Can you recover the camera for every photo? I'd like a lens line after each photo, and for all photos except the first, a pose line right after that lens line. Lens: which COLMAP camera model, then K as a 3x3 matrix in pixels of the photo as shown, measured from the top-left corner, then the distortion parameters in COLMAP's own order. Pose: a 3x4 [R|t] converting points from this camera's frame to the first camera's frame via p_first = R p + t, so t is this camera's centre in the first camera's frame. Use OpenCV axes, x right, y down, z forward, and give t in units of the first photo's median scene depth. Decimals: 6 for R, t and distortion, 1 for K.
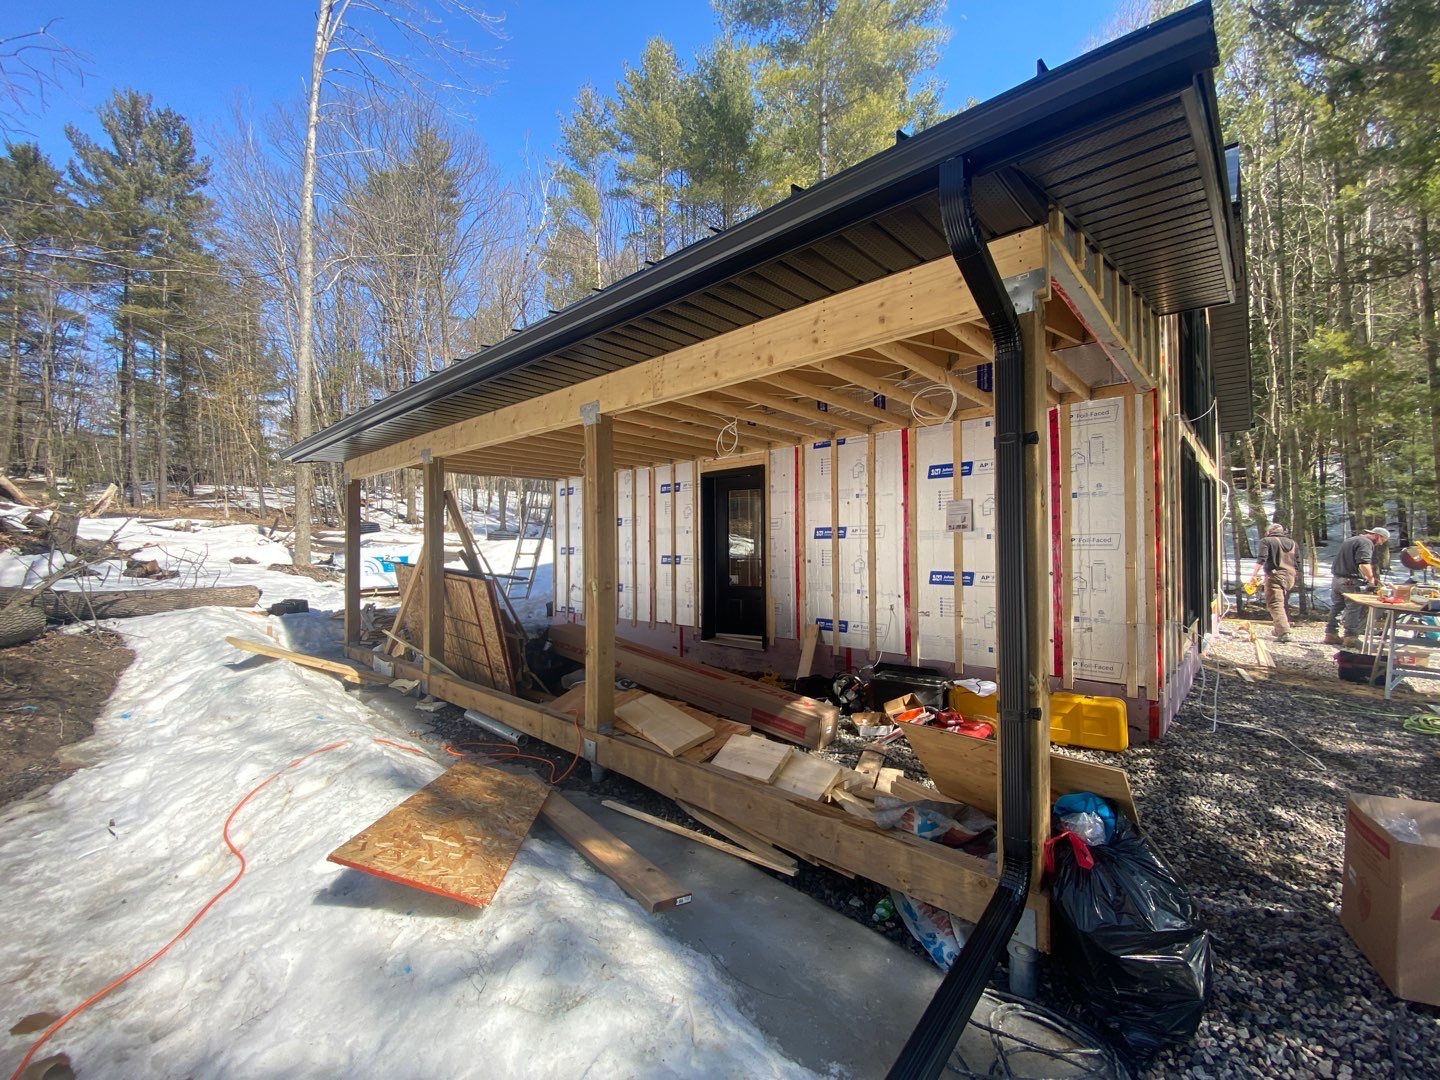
lens RADIAL K [[591.2, 0, 720.0], [0, 591.2, 540.0], [0, 0, 1]] dist [0.030057, -0.023906]
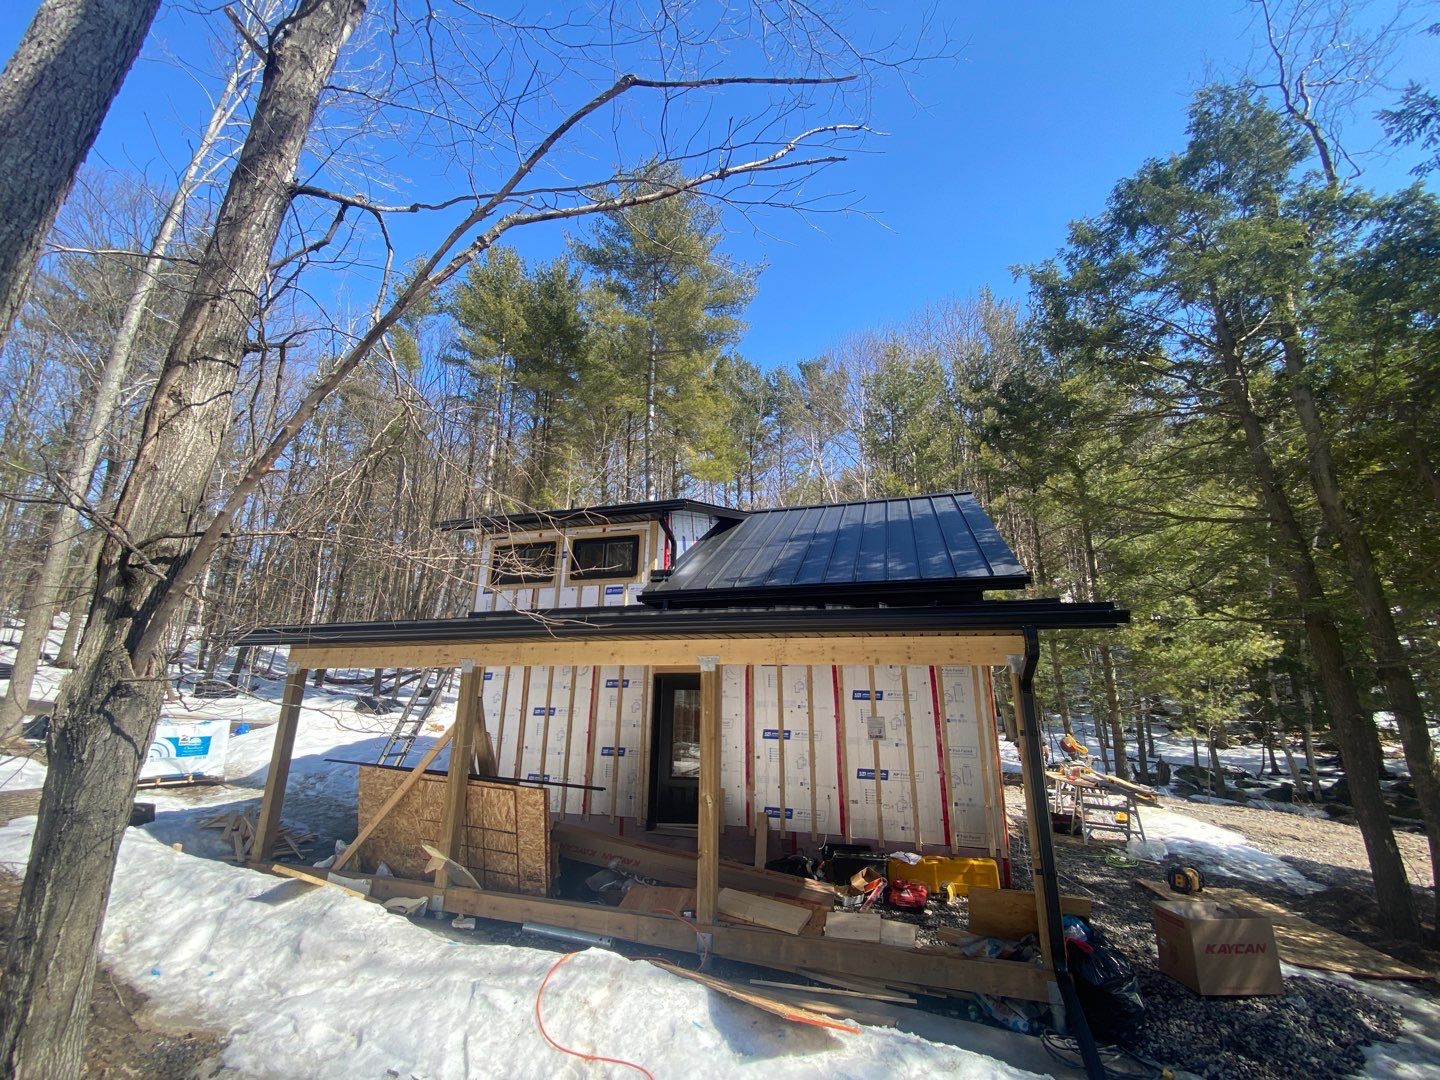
lens RADIAL K [[595.0, 0, 717.8], [0, 595.0, 516.1], [0, 0, 1]] dist [-0.001893, -0.000419]
pose [[0.905164, 0.144309, 0.399816, -0.581350], [-0.026217, 0.957769, -0.286342, -0.105697], [-0.424253, 0.248704, 0.870721, -0.233723]]
